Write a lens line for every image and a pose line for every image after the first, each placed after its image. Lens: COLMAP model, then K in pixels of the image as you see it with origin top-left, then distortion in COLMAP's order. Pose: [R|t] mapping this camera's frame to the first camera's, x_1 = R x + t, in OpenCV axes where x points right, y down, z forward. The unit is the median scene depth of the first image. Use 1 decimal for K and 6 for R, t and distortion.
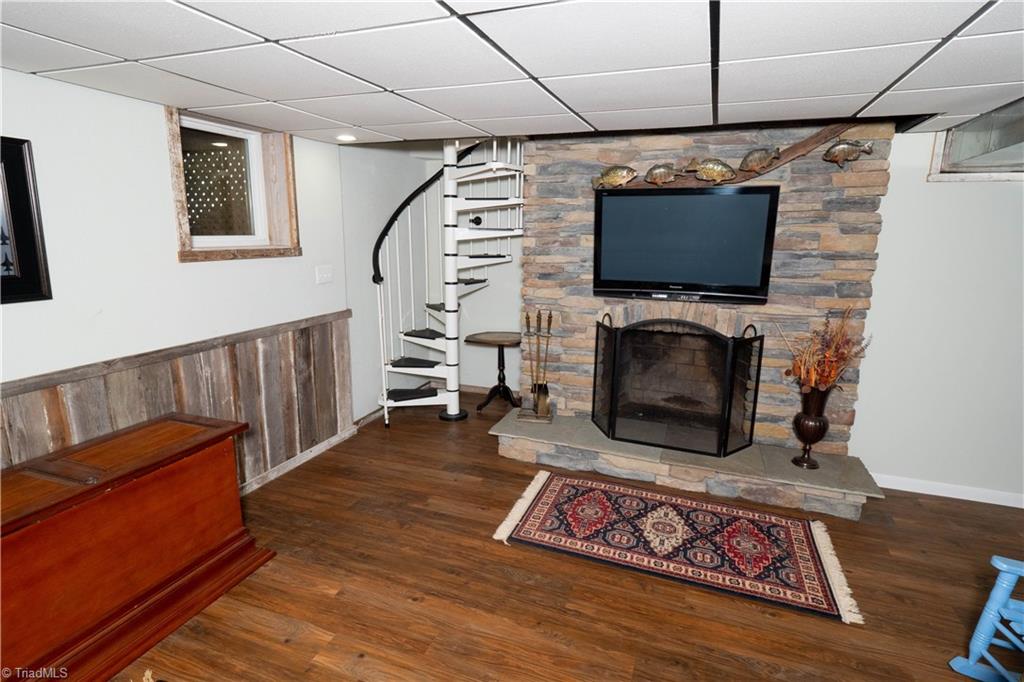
lens RADIAL K [[521.8, 0, 508.9], [0, 521.8, 338.0], [0, 0, 1]] dist [0.000410, 0.000113]
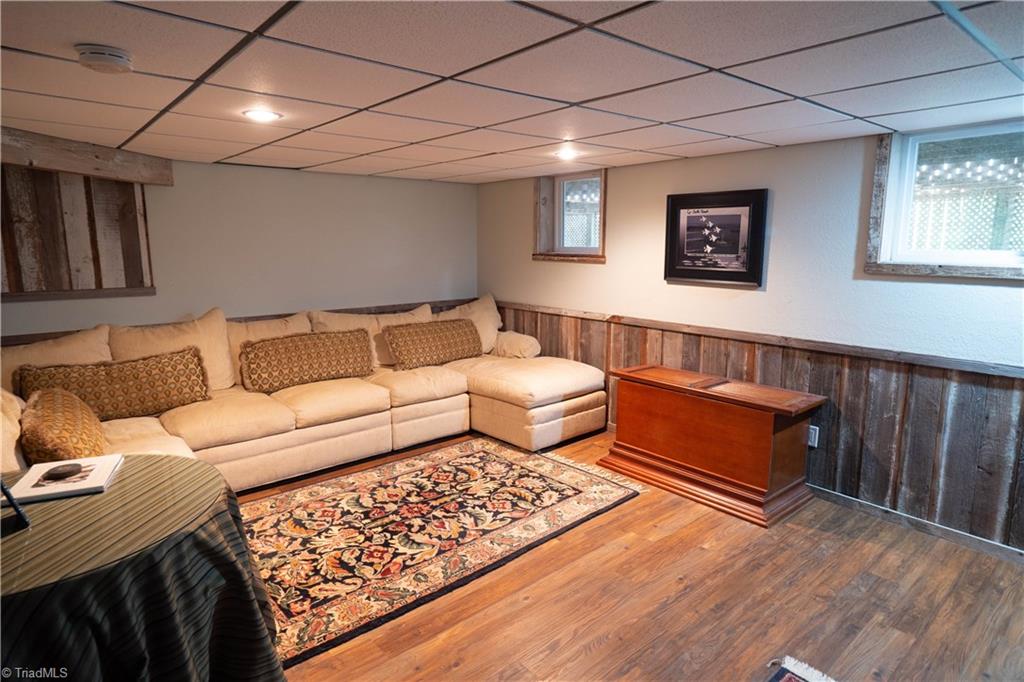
lens RADIAL K [[580.4, 0, 509.6], [0, 580.4, 338.5], [0, 0, 1]] dist [0.001770, 0.000061]
pose [[-0.479940, 0.136319, -0.866646, 0.738296], [-0.179300, 0.951761, 0.249002, -0.164411], [0.858783, 0.274896, -0.432347, 0.813257]]
